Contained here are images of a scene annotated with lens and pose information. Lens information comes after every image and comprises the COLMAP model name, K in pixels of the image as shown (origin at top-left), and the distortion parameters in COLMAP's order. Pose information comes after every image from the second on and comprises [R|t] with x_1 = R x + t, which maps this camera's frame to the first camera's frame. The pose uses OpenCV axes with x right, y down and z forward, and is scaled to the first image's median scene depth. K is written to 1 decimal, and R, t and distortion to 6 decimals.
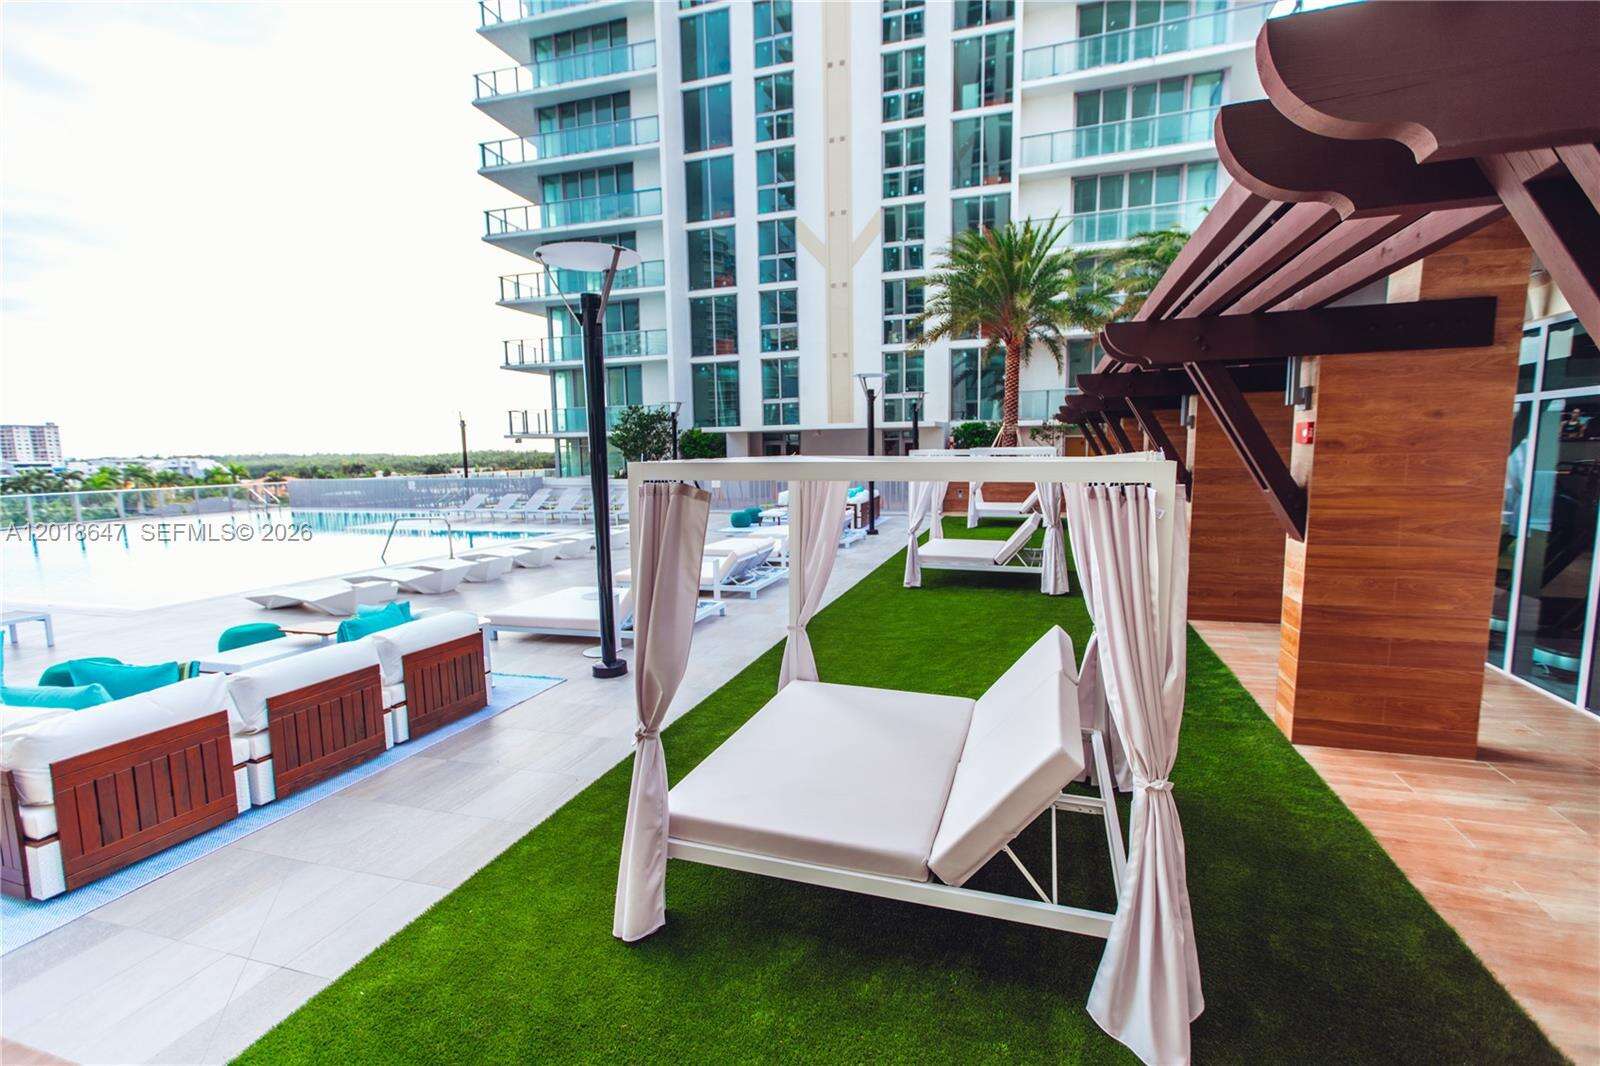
lens RADIAL K [[722.6, 0, 800.0], [0, 722.6, 533.0], [0, 0, 1]] dist [-0.002055, 0.008739]
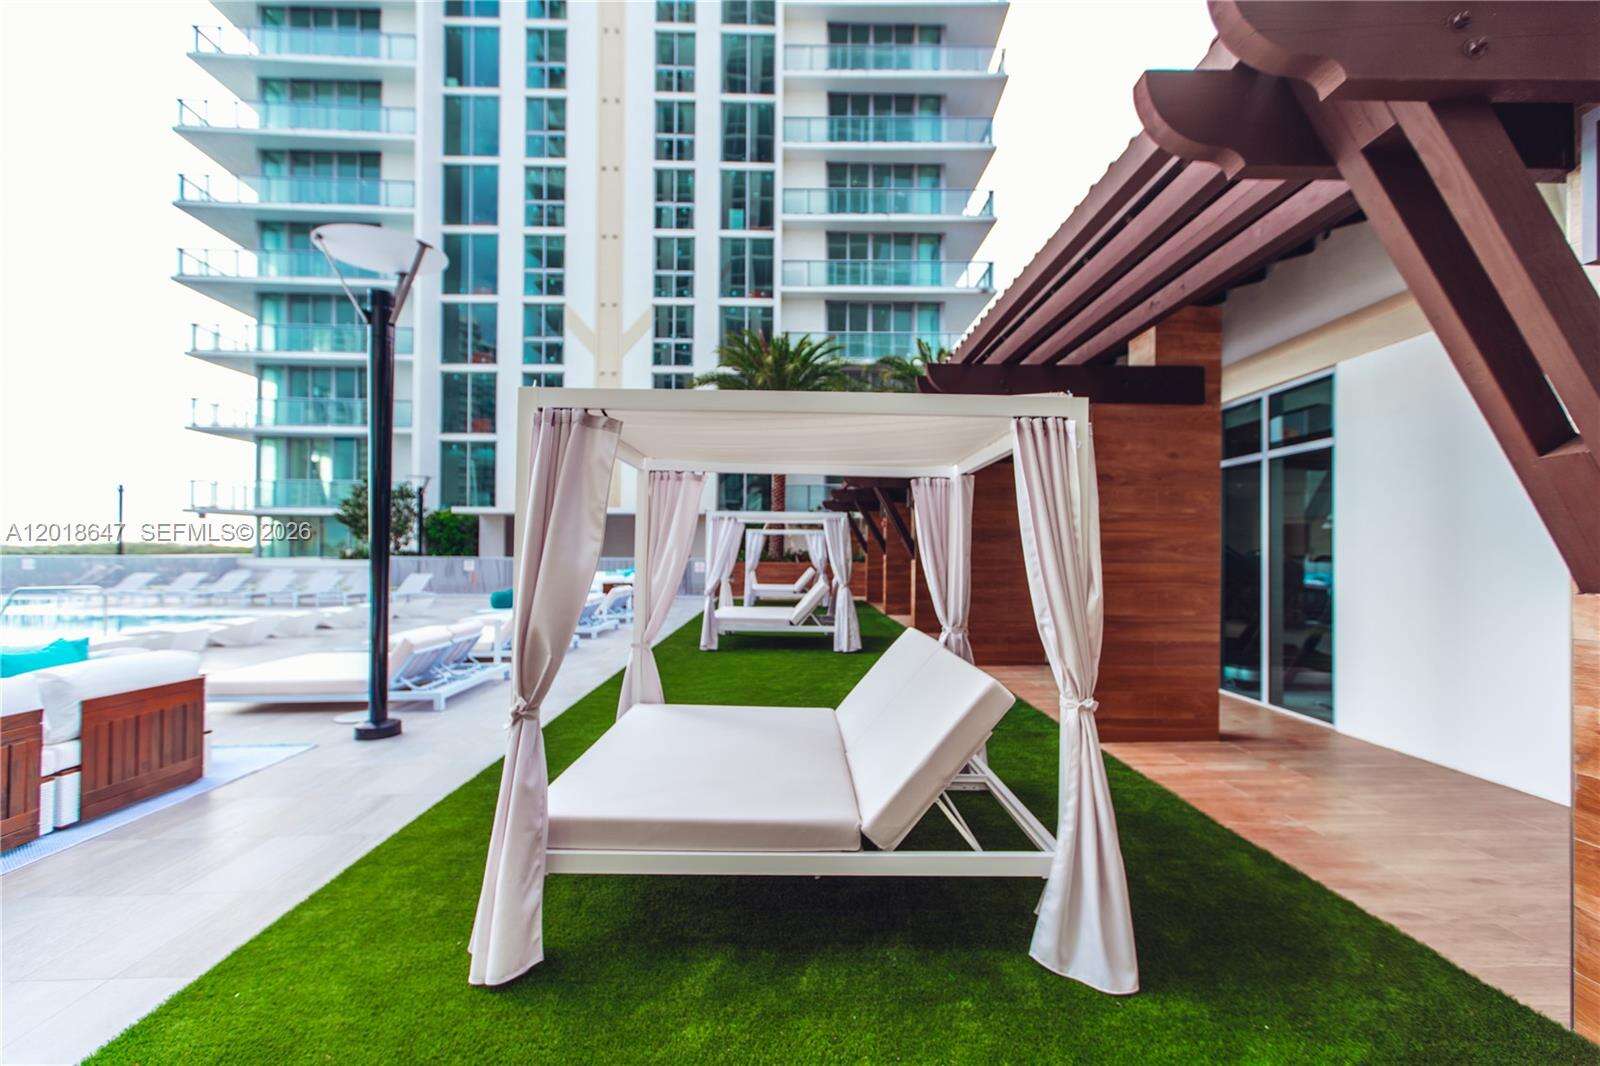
lens RADIAL K [[720.3, 0, 796.6], [0, 720.3, 540.0], [0, 0, 1]] dist [-0.000840, 0.006276]
pose [[0.945055, 0.028418, 0.325675, -0.115324], [0.014651, 0.991532, -0.129035, 0.115265], [-0.326584, 0.126717, 0.936635, 0.065877]]
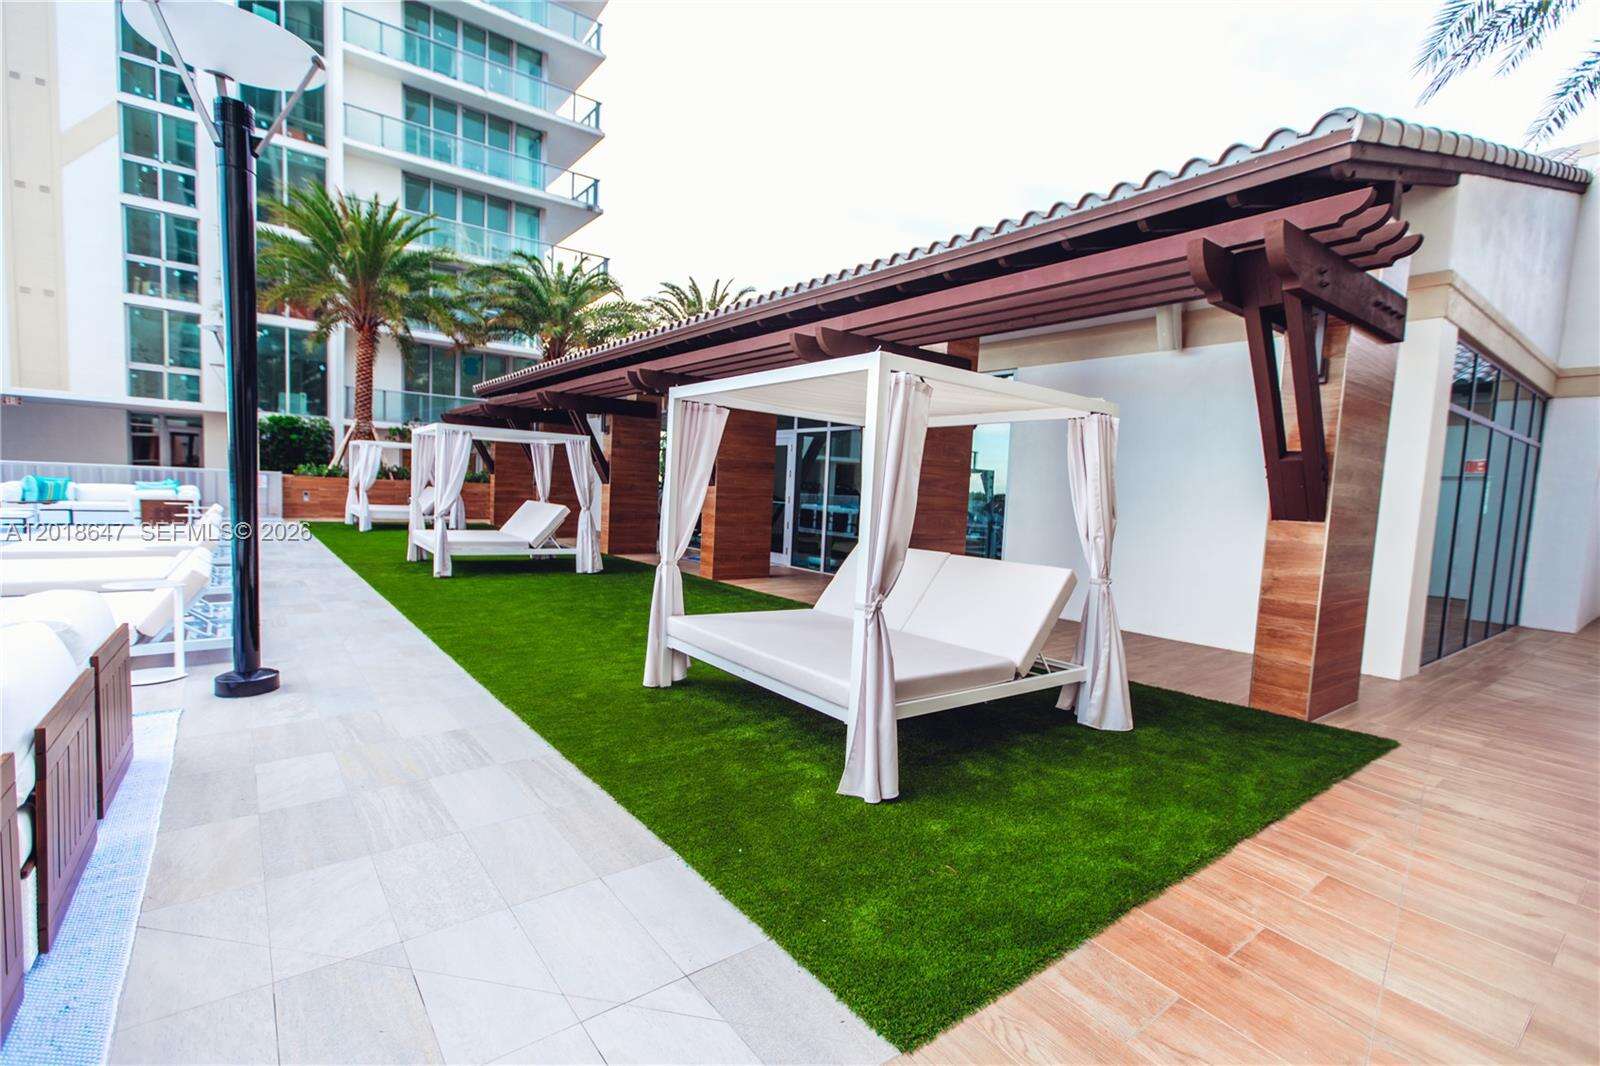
lens RADIAL K [[724.7, 0, 791.0], [0, 724.7, 543.2], [0, 0, 1]] dist [0.000471, 0.000315]
pose [[0.567958, -0.017905, 0.822863, -0.700709], [0.036013, 0.999346, -0.003111, 0.108783], [-0.822269, 0.031401, 0.568231, 0.293975]]
